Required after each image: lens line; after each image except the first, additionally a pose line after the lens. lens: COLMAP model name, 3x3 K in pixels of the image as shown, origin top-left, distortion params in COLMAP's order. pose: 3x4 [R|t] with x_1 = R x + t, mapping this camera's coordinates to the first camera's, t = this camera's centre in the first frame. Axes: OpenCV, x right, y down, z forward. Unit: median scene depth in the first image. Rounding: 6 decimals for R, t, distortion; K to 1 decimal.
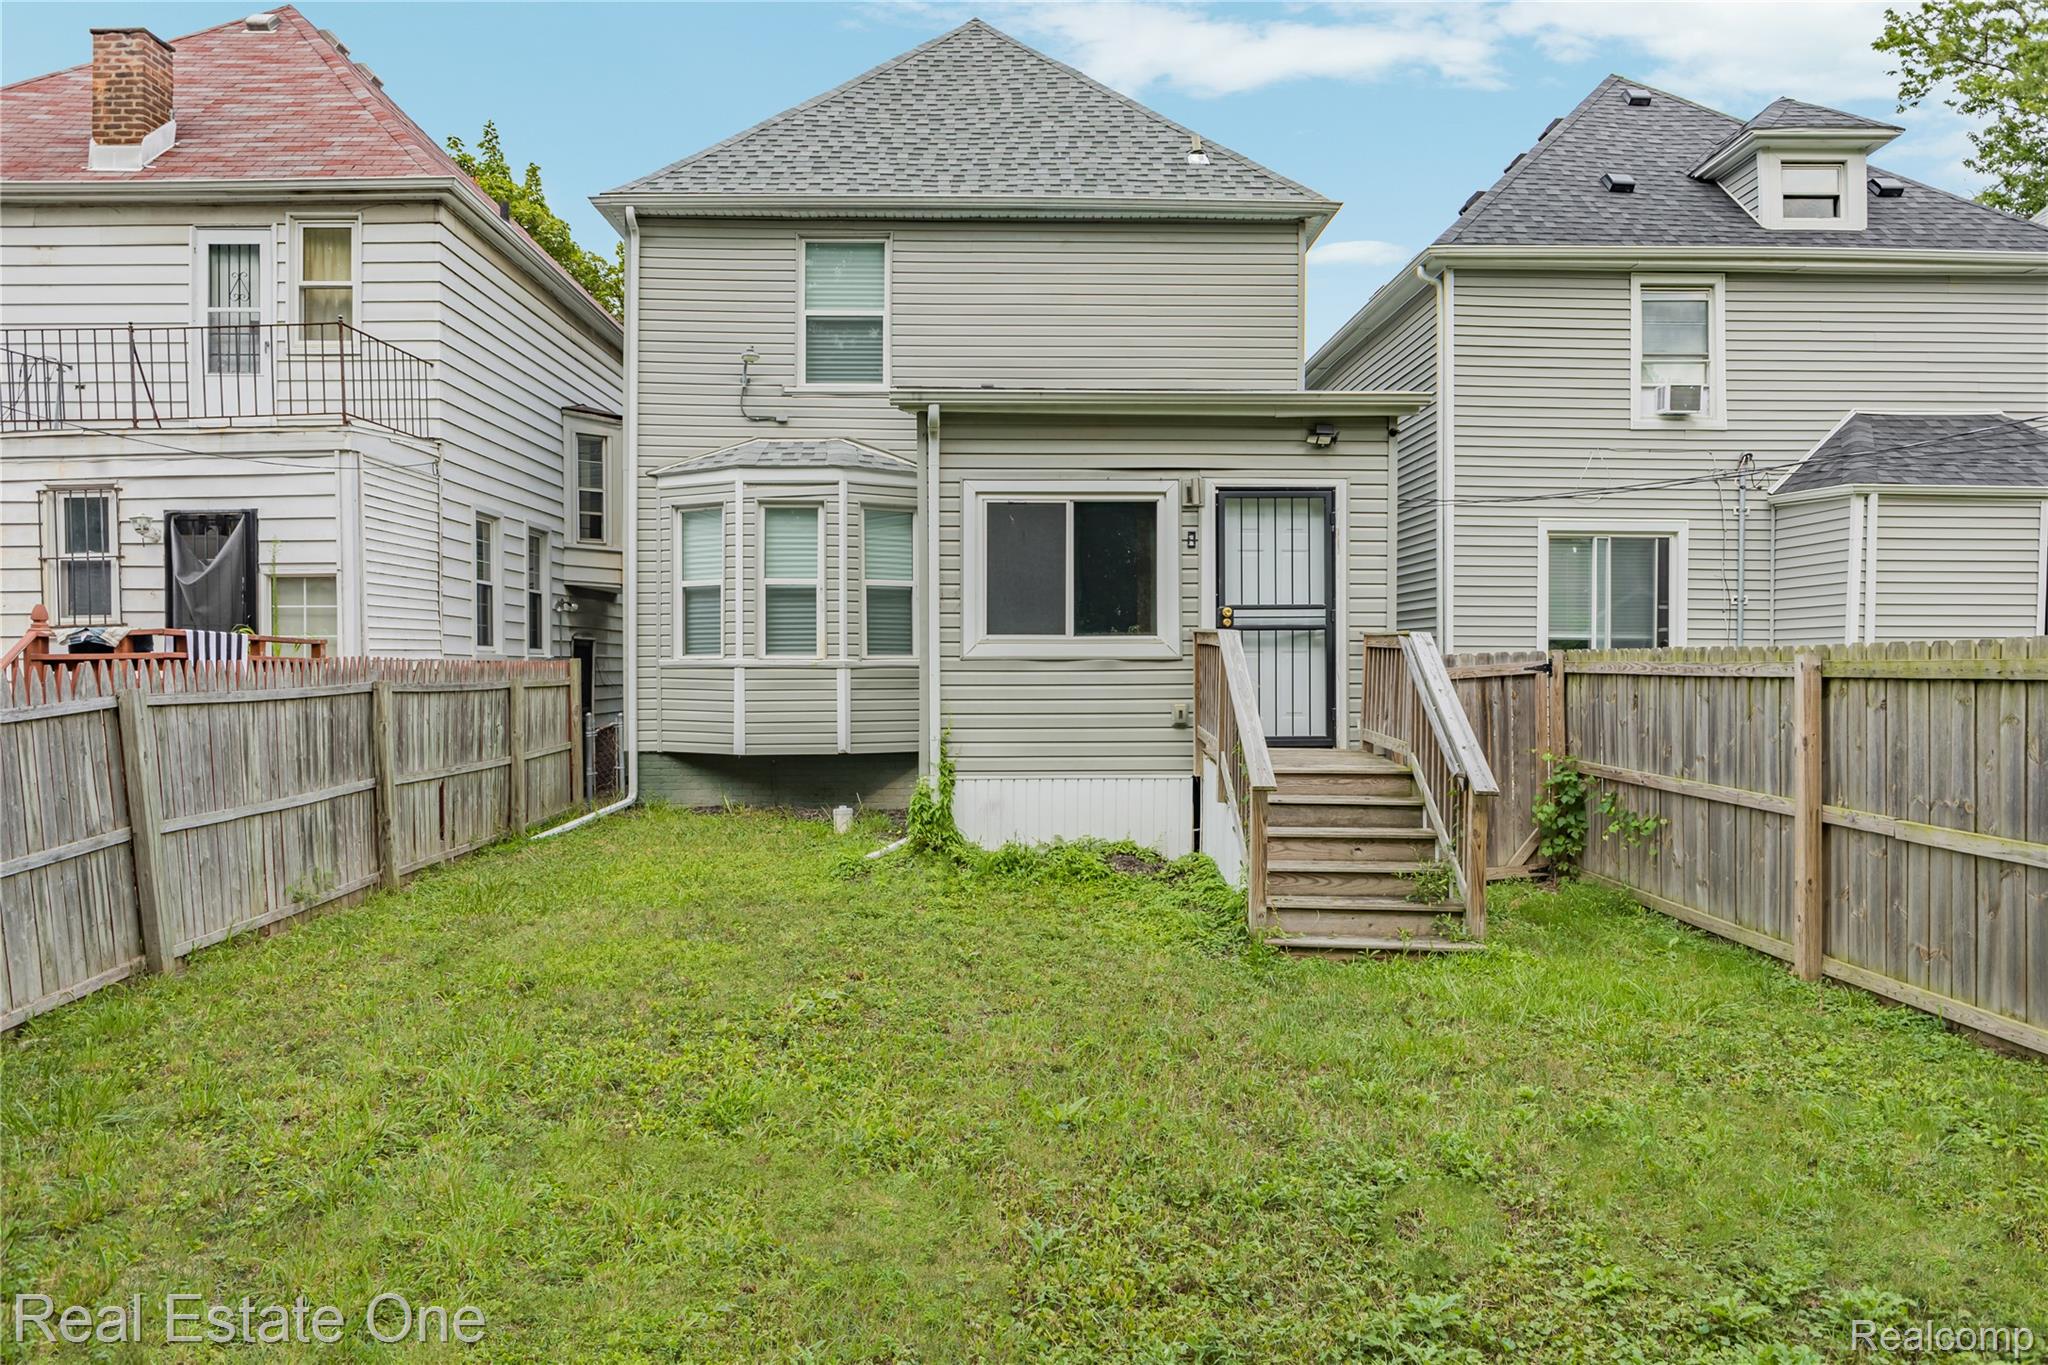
lens RADIAL K [[1219.2, 0, 1023.3], [0, 1219.2, 669.7], [0, 0, 1]] dist [-0.017227, 0.000621]
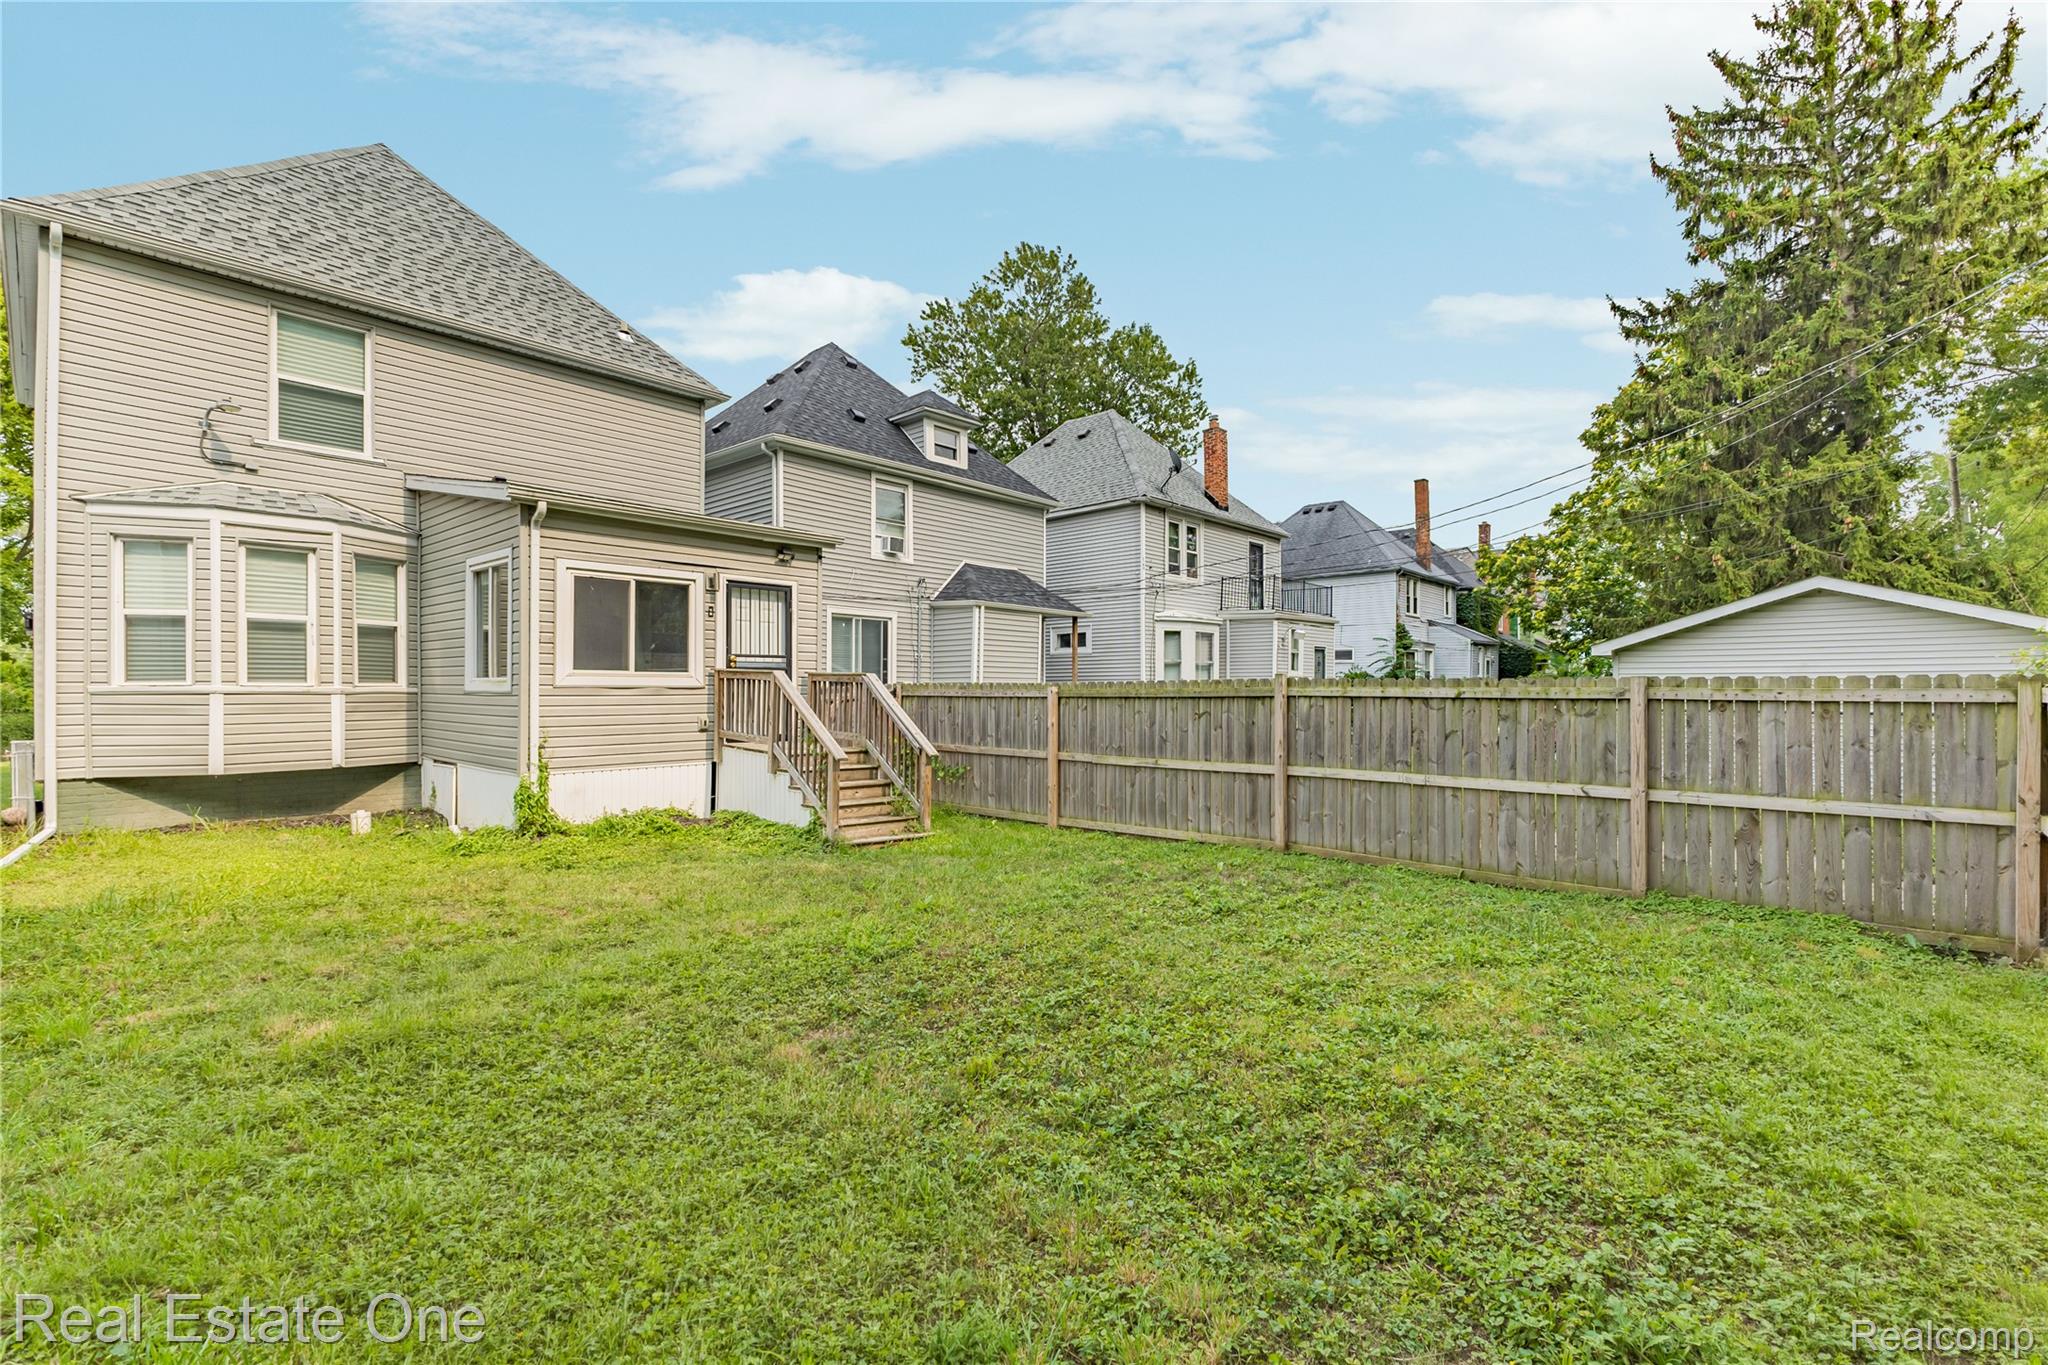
lens RADIAL K [[902.9, 0, 1024.0], [0, 902.9, 682.5], [0, 0, 1]] dist [-0.001742, -0.001067]
pose [[0.677909, 0.007565, 0.735107, -0.333621], [0.002524, 0.999917, -0.012617, 0.000268], [-0.735142, 0.010409, 0.677834, -0.062744]]
